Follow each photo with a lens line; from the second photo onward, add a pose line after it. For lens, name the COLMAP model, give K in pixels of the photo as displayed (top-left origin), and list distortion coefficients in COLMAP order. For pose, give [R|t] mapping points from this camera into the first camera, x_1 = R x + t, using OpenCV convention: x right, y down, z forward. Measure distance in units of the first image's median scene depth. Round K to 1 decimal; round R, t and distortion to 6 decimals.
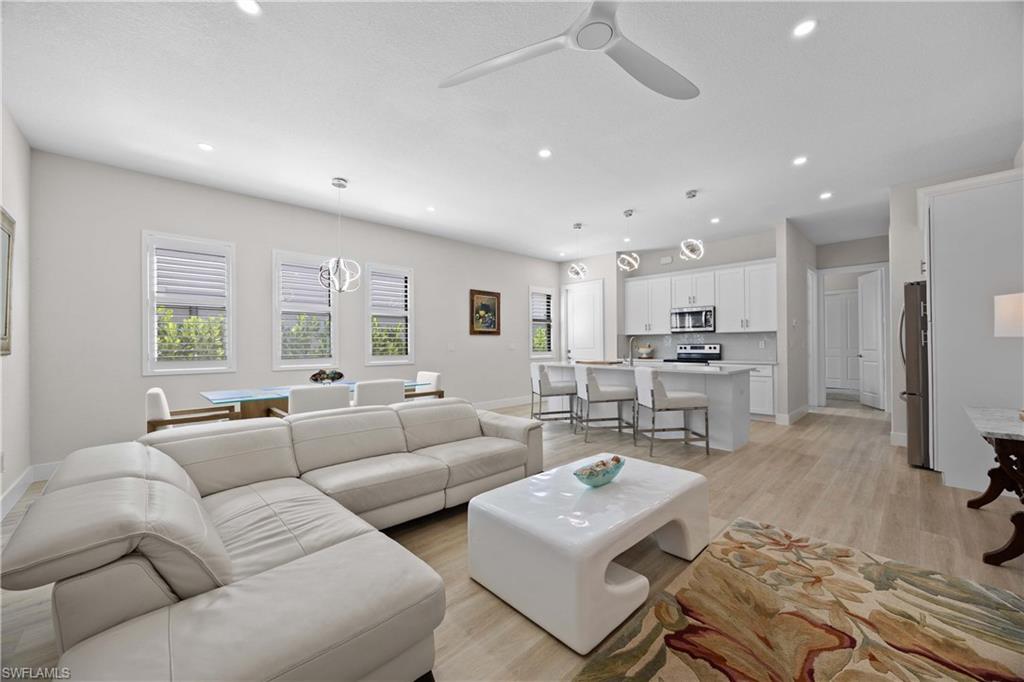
lens RADIAL K [[391.6, 0, 512.2], [0, 391.6, 344.0], [0, 0, 1]] dist [-0.001786, -0.000688]
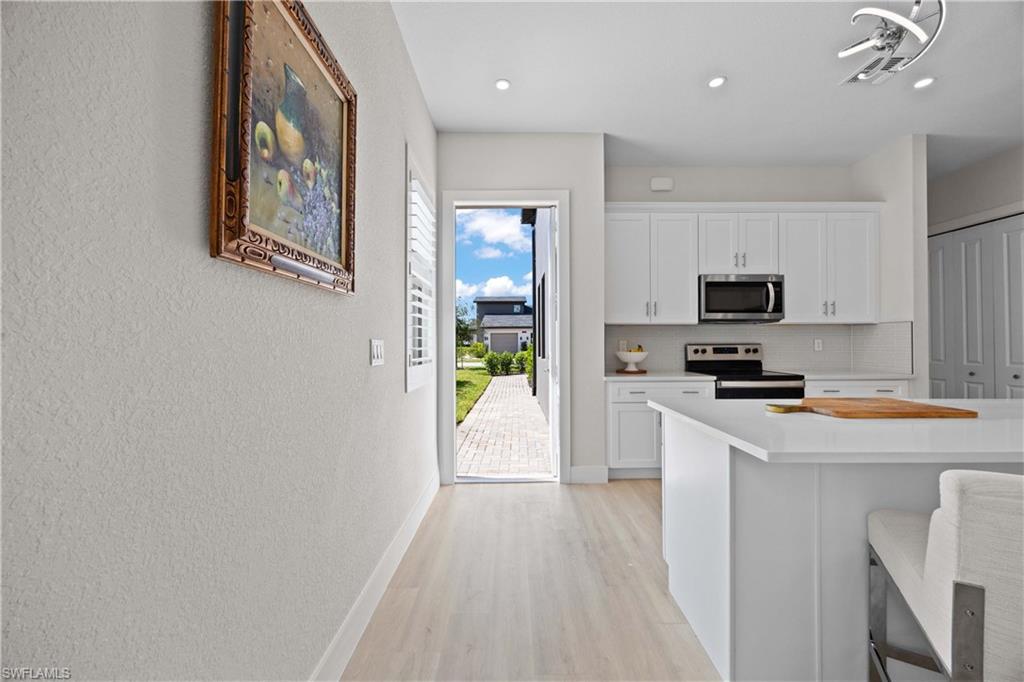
lens RADIAL K [[391.6, 0, 512.9], [0, 391.6, 338.7], [0, 0, 1]] dist [-0.001786, -0.000688]
pose [[0.689855, 0.014418, 0.723804, -0.128855], [-0.002632, 0.999845, -0.017408, 0.003052], [-0.723943, 0.010104, 0.689786, 0.846667]]
